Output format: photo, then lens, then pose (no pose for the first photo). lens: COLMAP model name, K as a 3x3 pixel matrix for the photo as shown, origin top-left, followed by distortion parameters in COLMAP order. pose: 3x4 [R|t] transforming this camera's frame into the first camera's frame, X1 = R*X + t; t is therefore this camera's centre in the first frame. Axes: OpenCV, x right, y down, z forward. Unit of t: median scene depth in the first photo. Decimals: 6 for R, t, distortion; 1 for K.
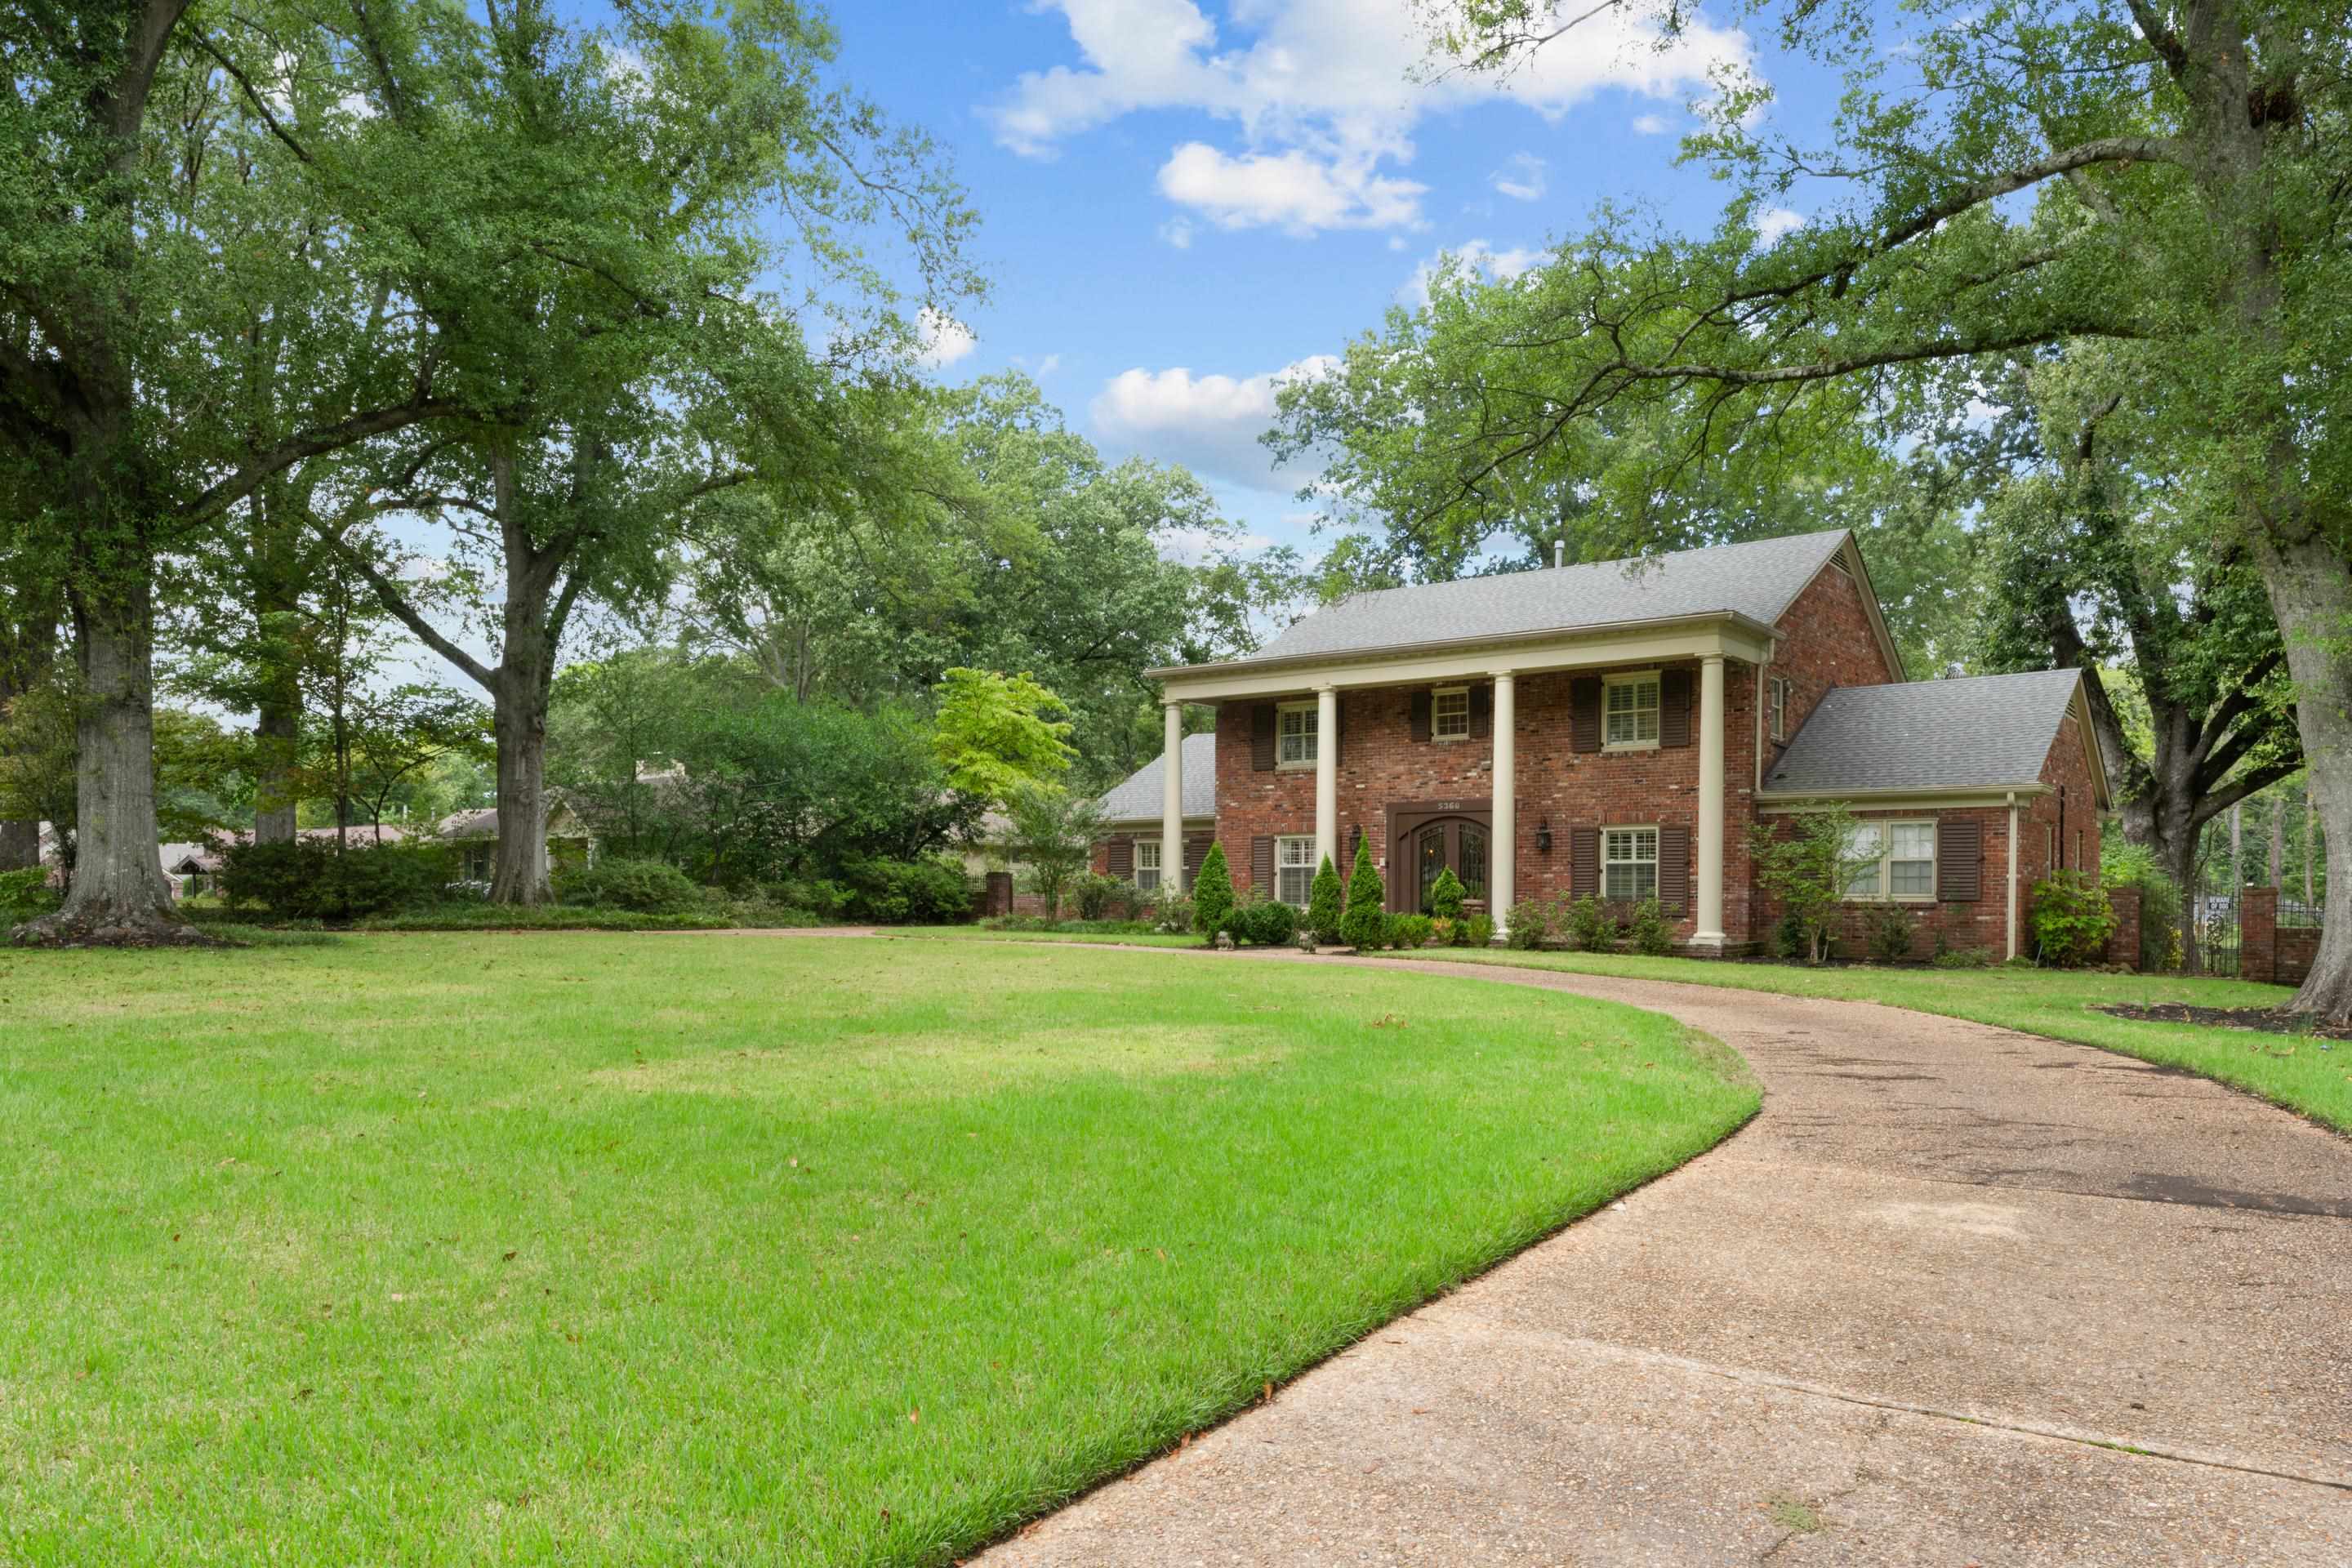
lens RADIAL K [[1734.4, 0, 1176.0], [0, 1734.4, 784.0], [0, 0, 1]] dist [-0.044032, 0.000447]
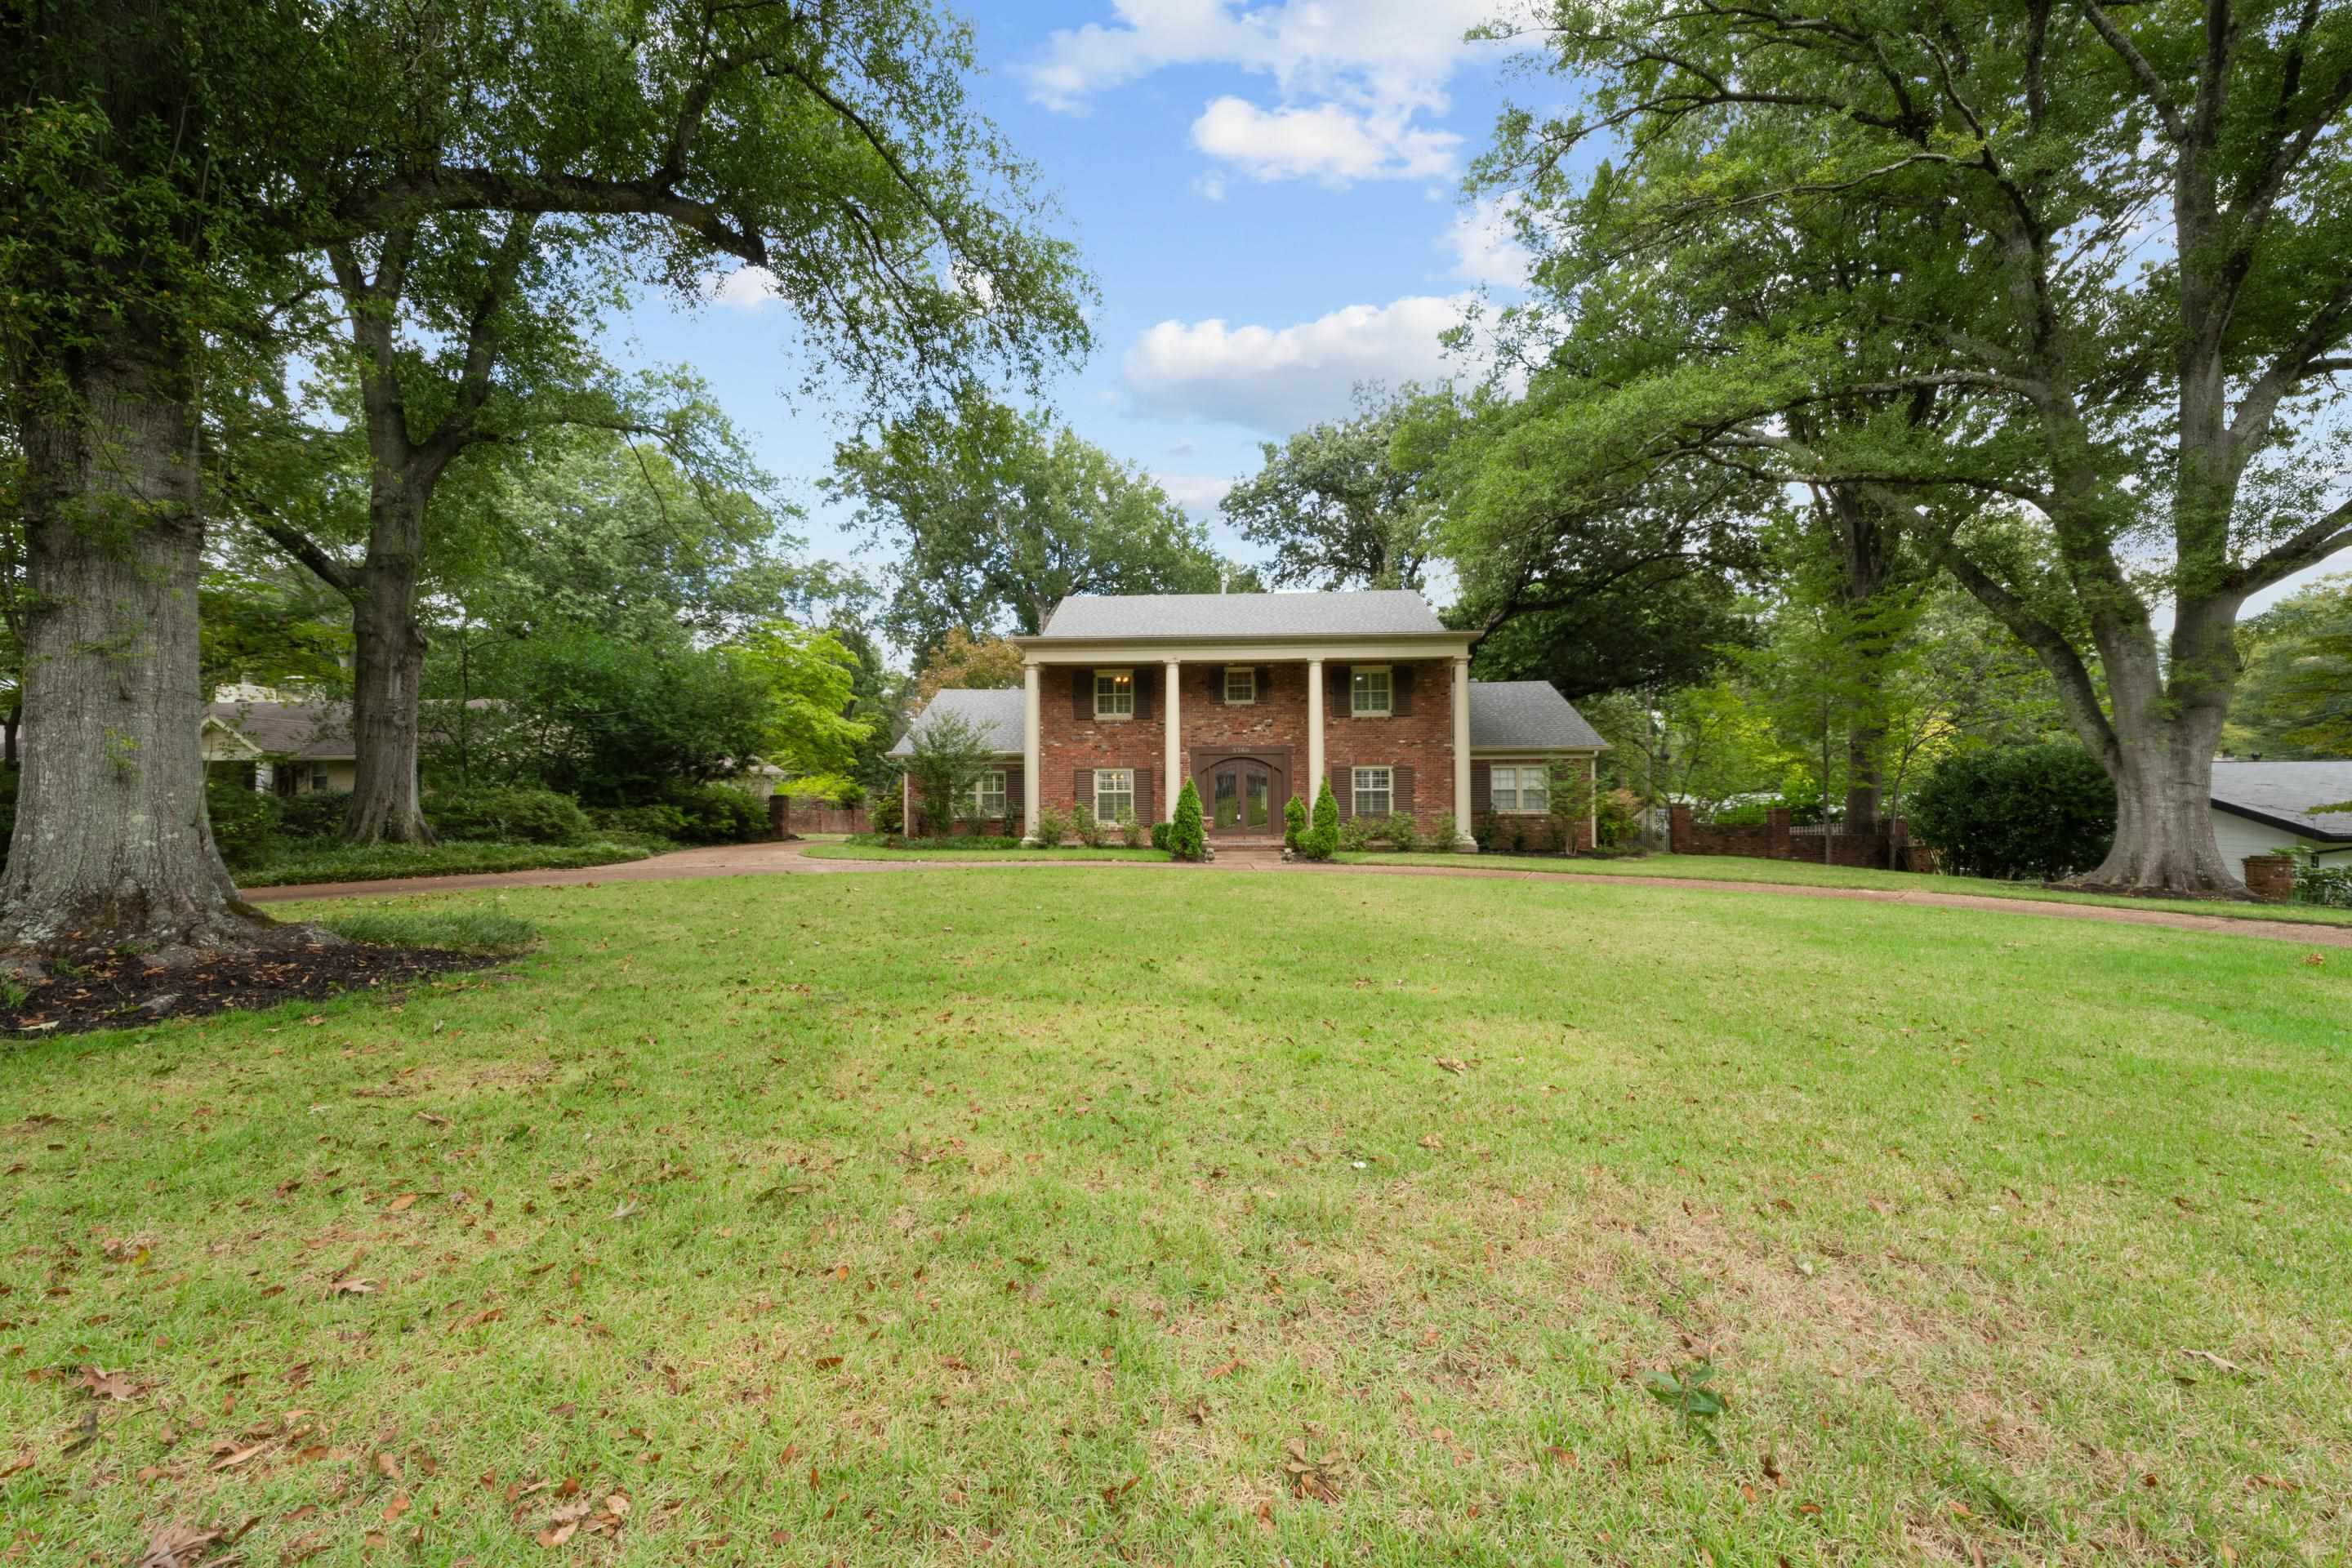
lens RADIAL K [[943.0, 0, 1174.5], [0, 943.0, 793.7], [0, 0, 1]] dist [0.000102, 0.000232]
pose [[0.796230, -0.002889, 0.604987, -0.354149], [-0.029654, 0.998600, 0.043796, 0.016047], [-0.604267, -0.052812, 0.795030, 0.414439]]
